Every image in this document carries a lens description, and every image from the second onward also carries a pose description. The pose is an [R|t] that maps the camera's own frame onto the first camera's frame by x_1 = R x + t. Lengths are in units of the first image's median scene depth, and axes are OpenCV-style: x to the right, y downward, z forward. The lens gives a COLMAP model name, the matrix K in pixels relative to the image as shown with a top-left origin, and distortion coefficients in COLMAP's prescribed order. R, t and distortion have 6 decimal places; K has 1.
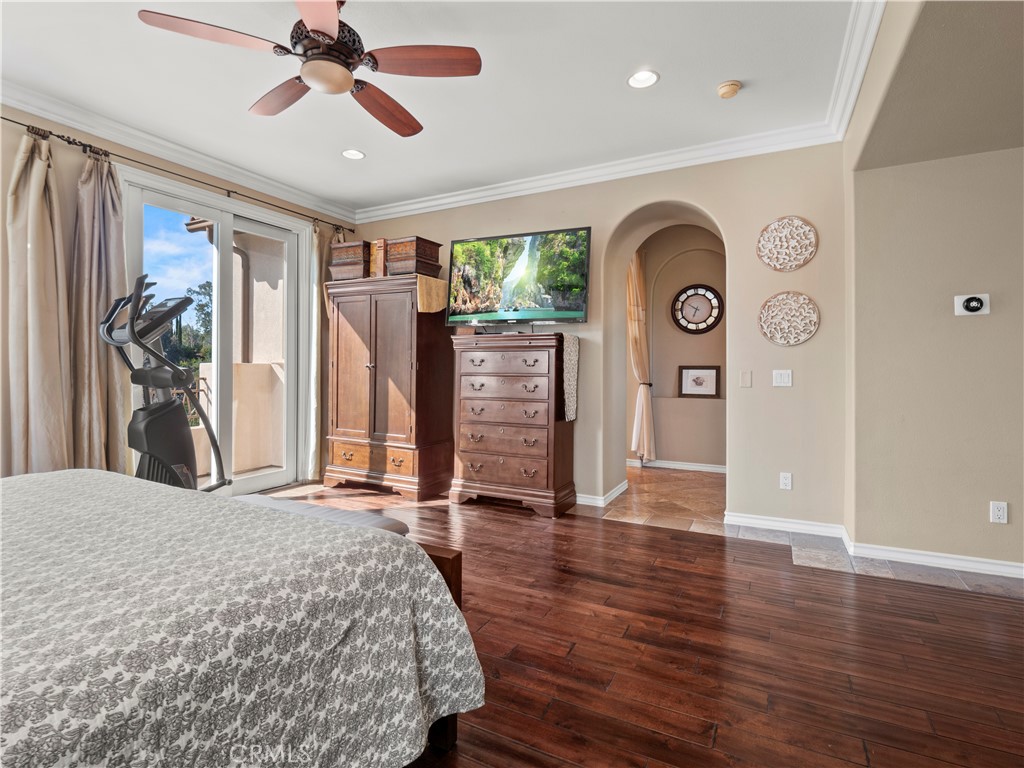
lens RADIAL K [[491.7, 0, 517.7], [0, 491.7, 373.8], [0, 0, 1]] dist [-0.023724, -0.000309]
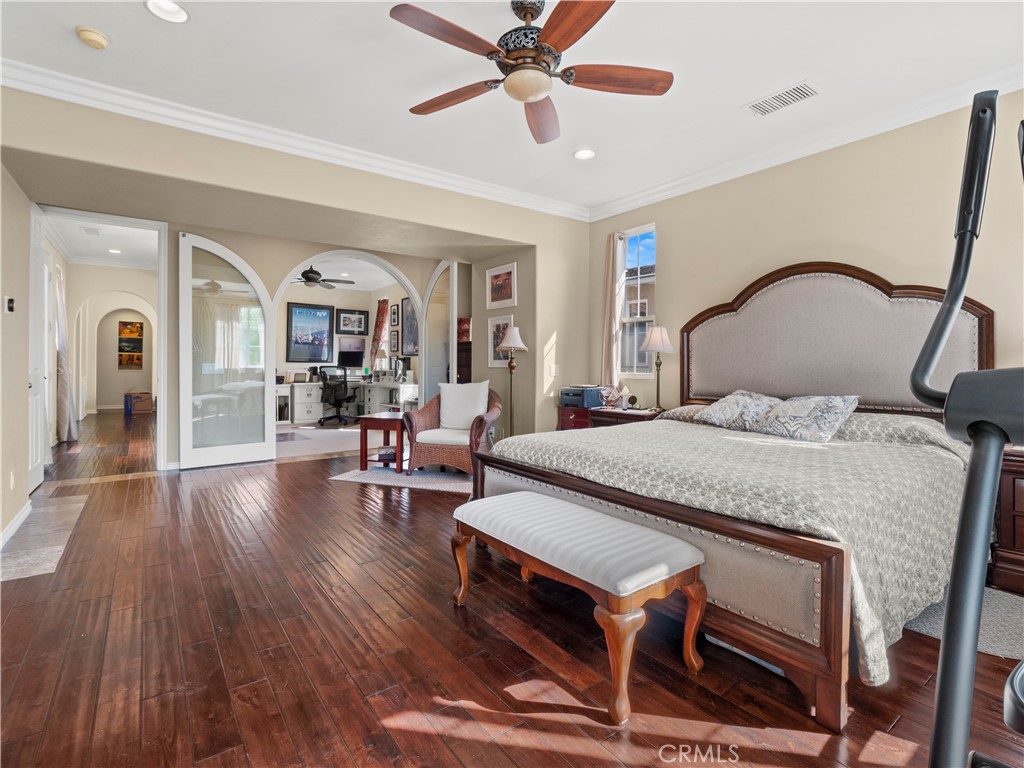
lens RADIAL K [[497.0, 0, 511.5], [0, 497.0, 365.1], [0, 0, 1]] dist [-0.015116, -0.000648]
pose [[-0.897255, -0.008589, 0.441429, -0.521703], [-0.004439, 0.999936, 0.010433, -0.013694], [-0.441490, 0.007401, -0.897236, 1.208511]]
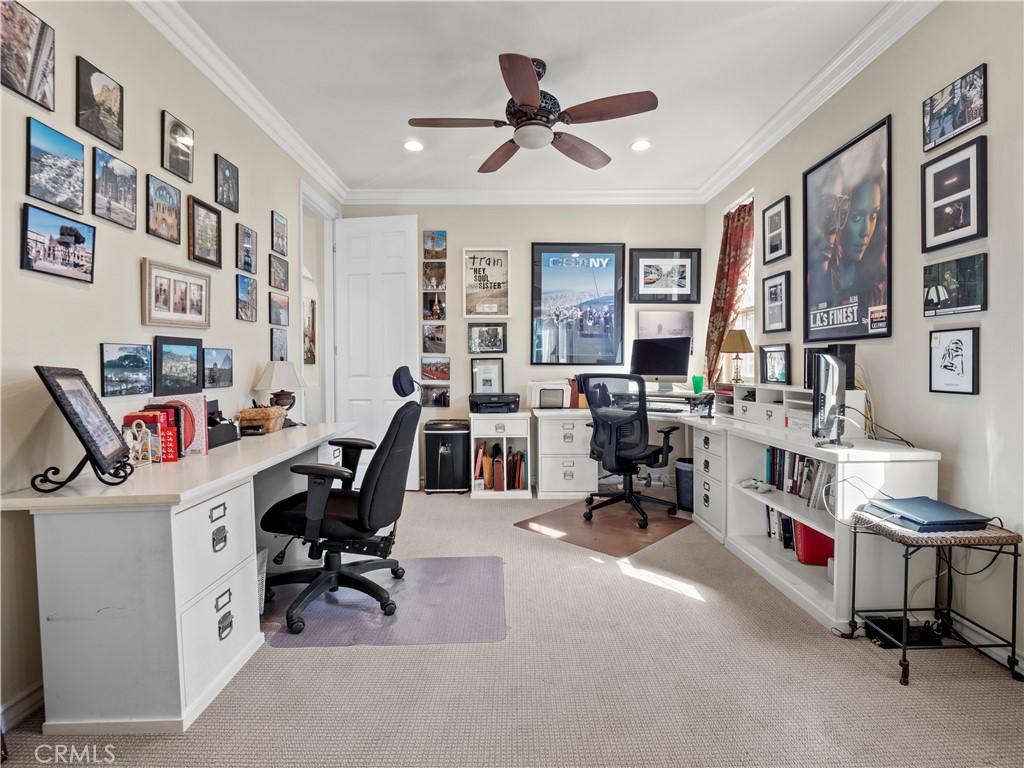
lens RADIAL K [[501.4, 0, 512.0], [0, 501.4, 384.0], [0, 0, 1]] dist [-0.030355, -0.000440]
pose [[-0.463717, -0.032544, 0.885386, 0.686176], [0.014380, 0.998917, 0.044248, -0.005554], [-0.885867, 0.033250, -0.462747, -0.094760]]
